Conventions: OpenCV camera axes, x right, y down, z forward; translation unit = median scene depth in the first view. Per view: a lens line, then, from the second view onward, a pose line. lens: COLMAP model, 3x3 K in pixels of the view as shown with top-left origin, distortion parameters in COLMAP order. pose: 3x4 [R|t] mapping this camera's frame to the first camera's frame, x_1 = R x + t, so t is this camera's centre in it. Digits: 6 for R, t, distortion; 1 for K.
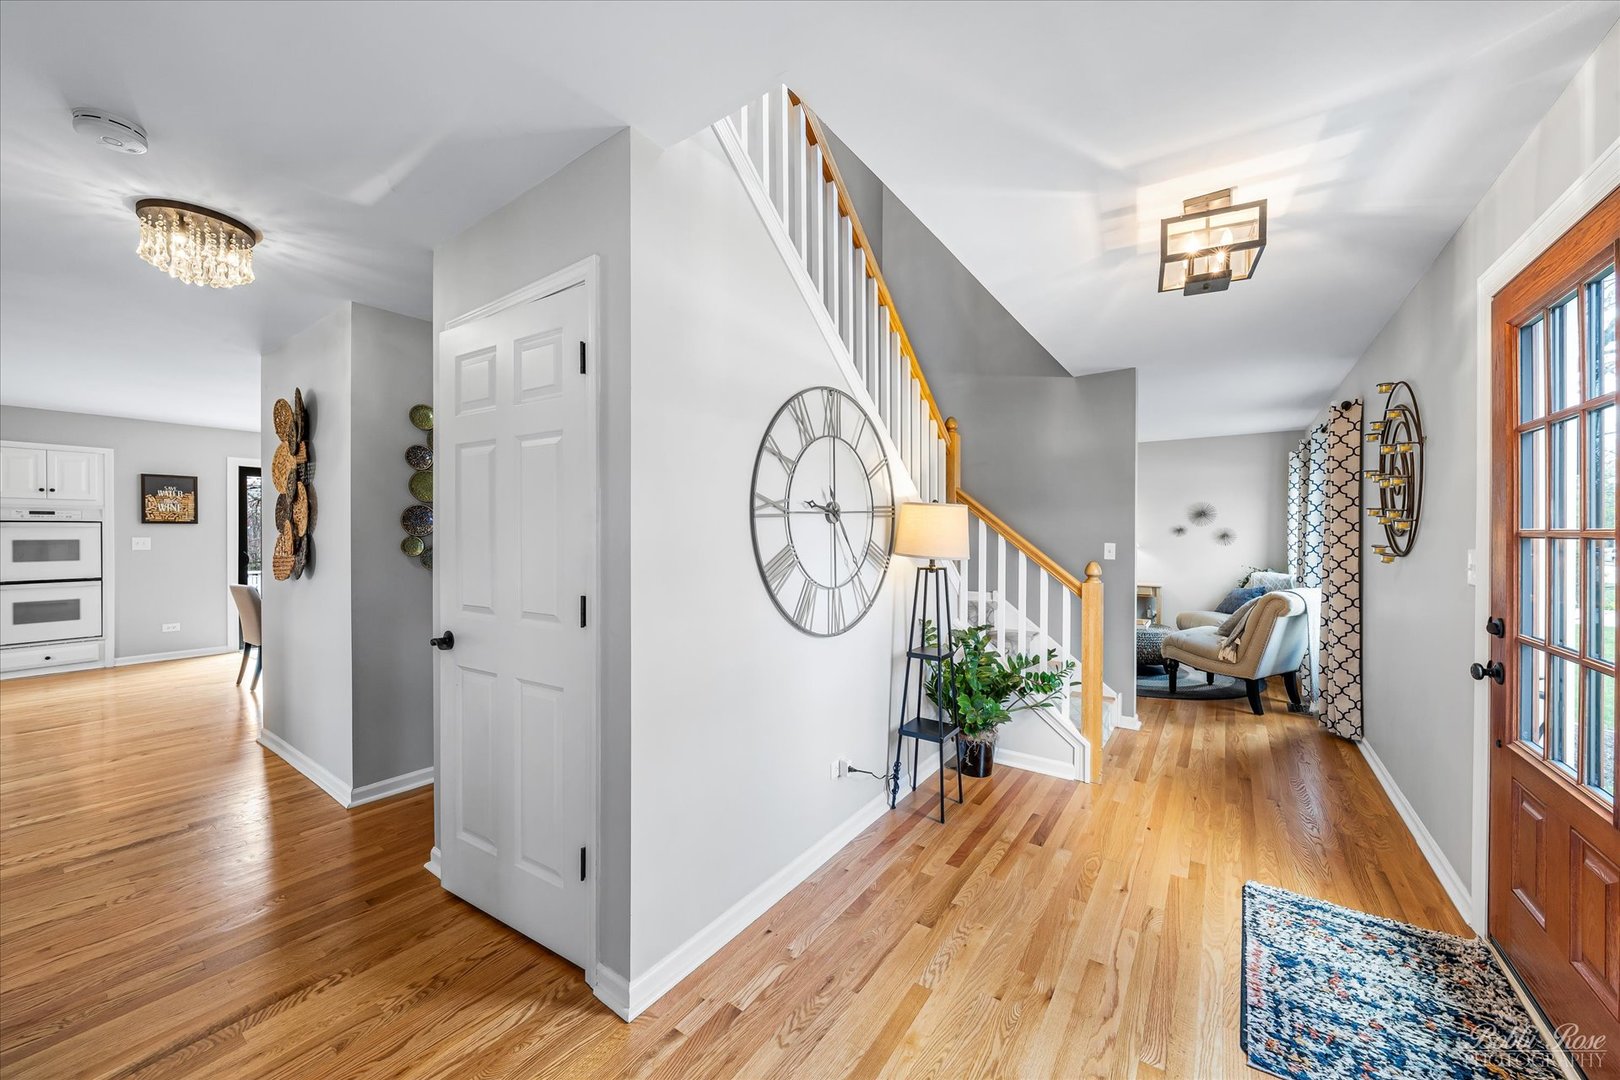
lens RADIAL K [[594.1, 0, 807.8], [0, 594.1, 537.4], [0, 0, 1]] dist [-0.002640, 0.000636]
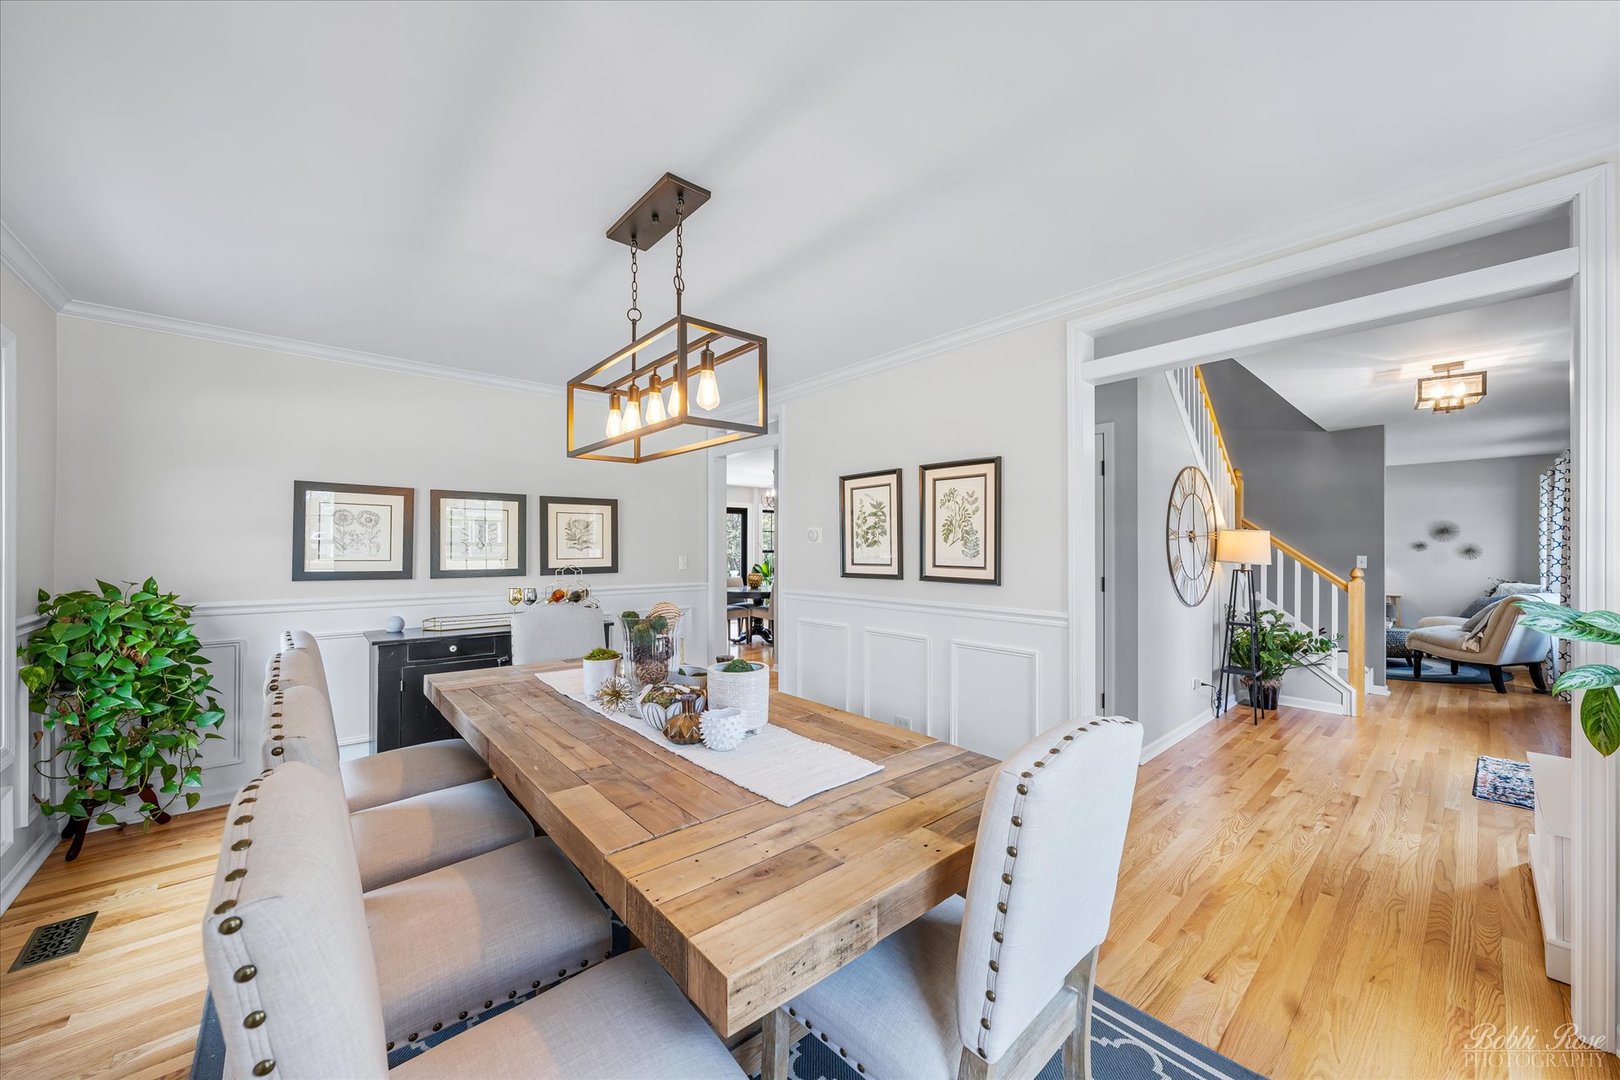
lens RADIAL K [[594.1, 0, 813.4], [0, 594.1, 545.9], [0, 0, 1]] dist [-0.002640, 0.000636]
pose [[0.973961, -0.001373, -0.226713, -0.489414], [-0.001188, 0.999937, -0.011156, 0.004591], [0.226714, 0.011135, 0.973898, -0.727355]]
